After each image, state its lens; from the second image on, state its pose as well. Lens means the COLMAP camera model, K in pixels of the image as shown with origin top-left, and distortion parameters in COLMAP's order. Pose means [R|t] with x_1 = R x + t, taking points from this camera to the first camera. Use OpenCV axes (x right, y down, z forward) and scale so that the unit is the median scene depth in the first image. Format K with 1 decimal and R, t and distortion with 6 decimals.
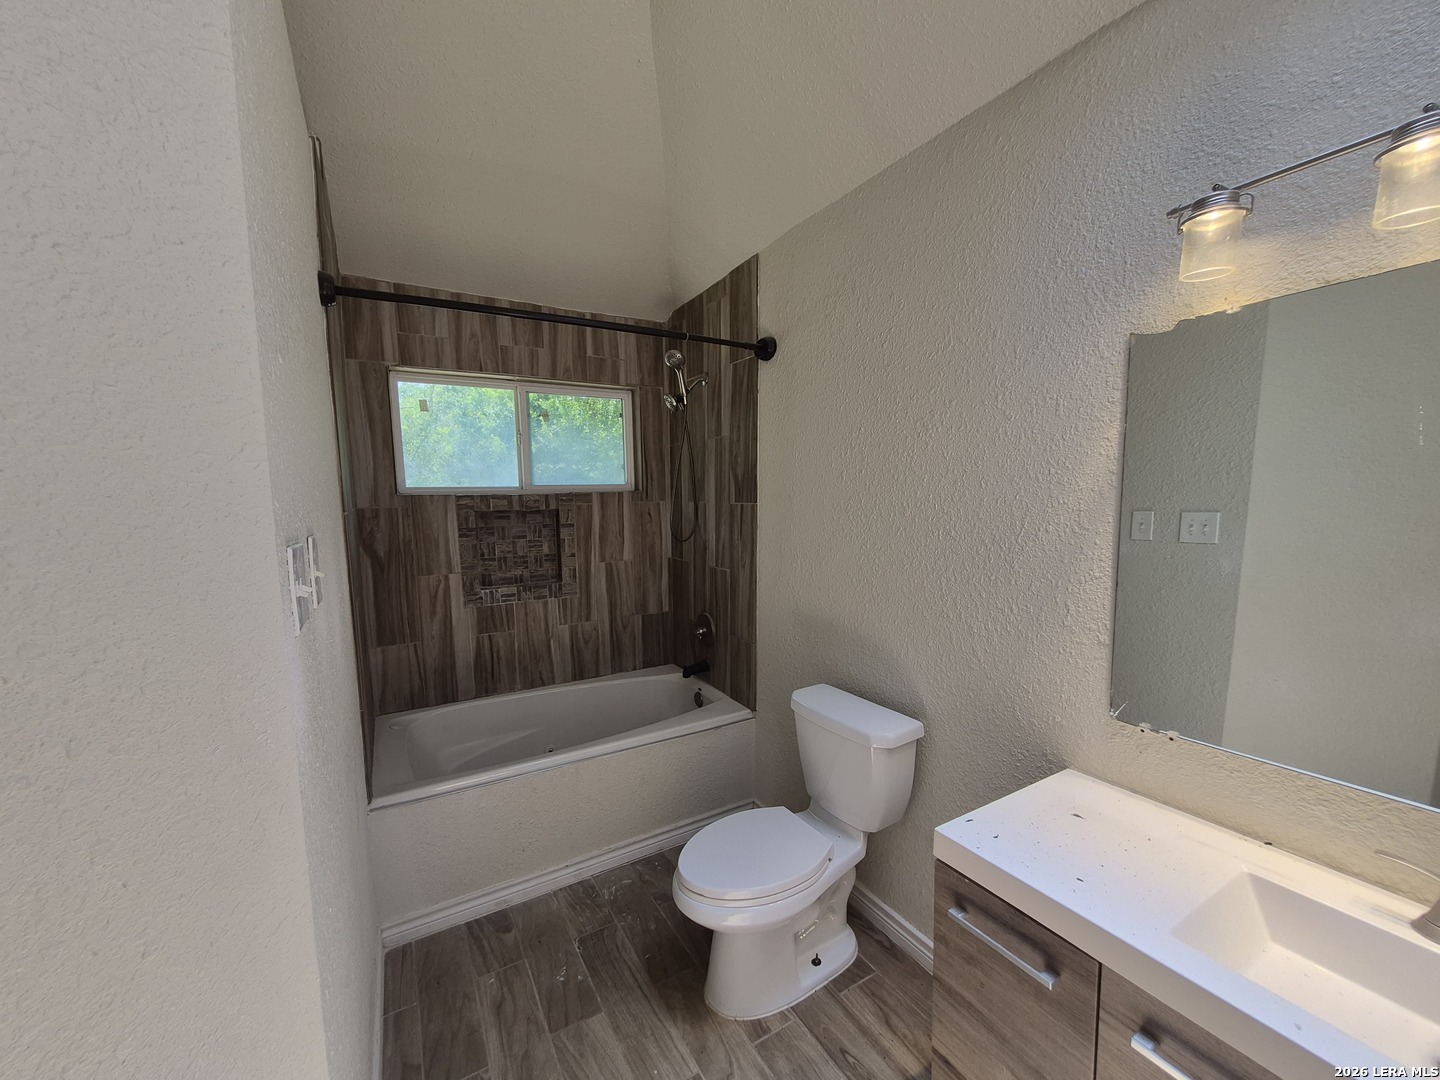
lens RADIAL K [[564.0, 0, 713.3], [0, 564.0, 556.9], [0, 0, 1]] dist [-0.001258, -0.000111]
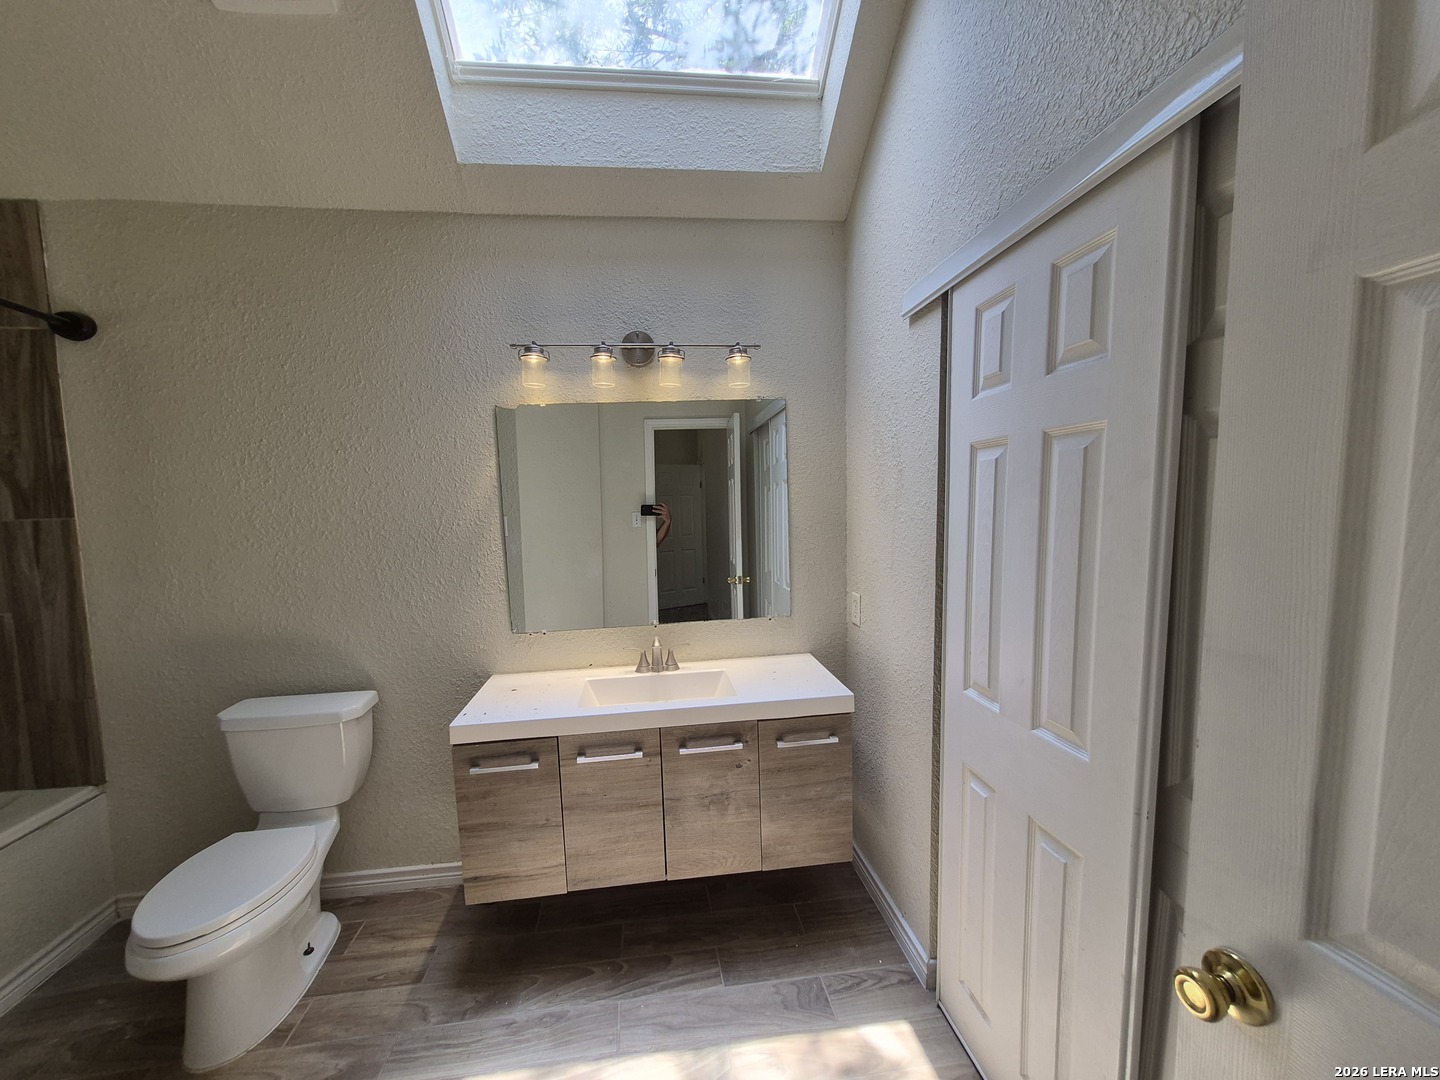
lens RADIAL K [[565.4, 0, 709.9], [0, 565.4, 558.9], [0, 0, 1]] dist [0.001927, -0.001197]
pose [[0.386385, -0.091171, 0.917820, -0.454177], [0.120455, 0.991568, 0.047787, 0.044005], [-0.914438, 0.092092, 0.394109, -0.164571]]
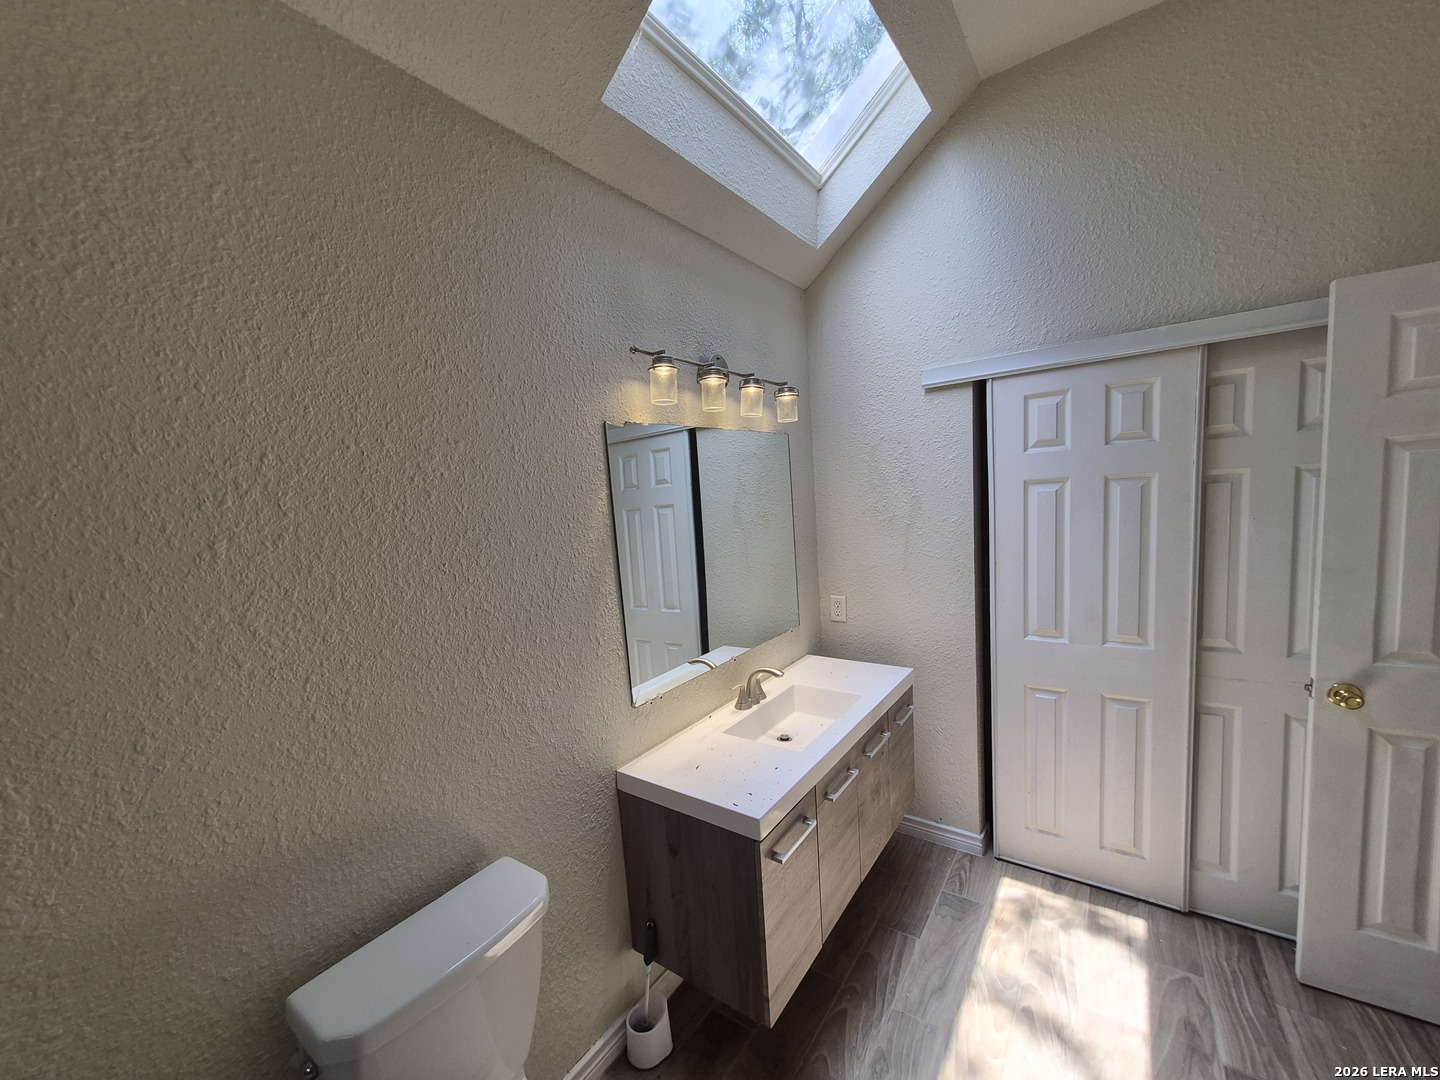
lens RADIAL K [[559.9, 0, 722.0], [0, 559.9, 560.8], [0, 0, 1]] dist [0.001000, 0.000043]
pose [[-0.412357, -0.064475, 0.908738, -0.427837], [0.165451, 0.975605, 0.144295, -0.161295], [-0.895873, 0.209852, -0.391630, 0.978260]]
